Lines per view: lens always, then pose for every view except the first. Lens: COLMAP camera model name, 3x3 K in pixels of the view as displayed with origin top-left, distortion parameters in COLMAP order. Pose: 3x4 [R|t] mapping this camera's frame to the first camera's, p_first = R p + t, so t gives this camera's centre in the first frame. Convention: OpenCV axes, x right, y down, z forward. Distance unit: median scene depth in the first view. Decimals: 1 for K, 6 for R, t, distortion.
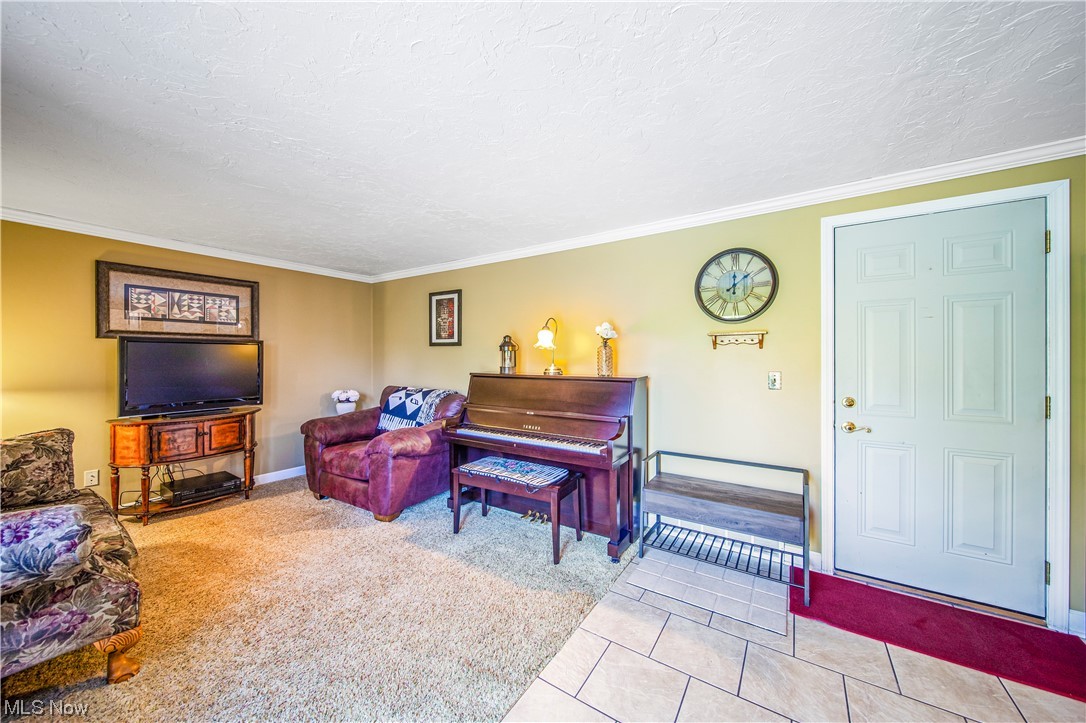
lens RADIAL K [[383.5, 0, 542.9], [0, 383.5, 361.0], [0, 0, 1]] dist [-0.003251, -0.000419]
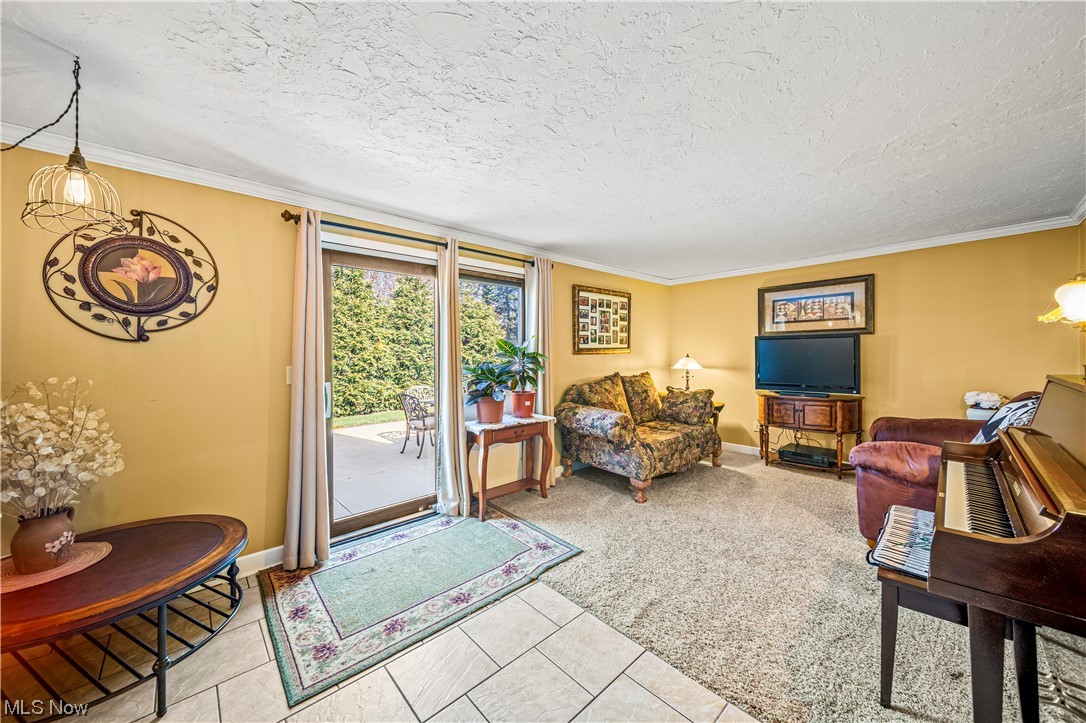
lens RADIAL K [[383.5, 0, 545.6], [0, 383.5, 357.4], [0, 0, 1]] dist [-0.003251, -0.000419]
pose [[-0.247323, 0.011245, -0.968868, 0.497588], [0.003674, 0.999936, 0.010668, -0.000736], [0.968926, -0.000921, -0.247348, 0.465738]]
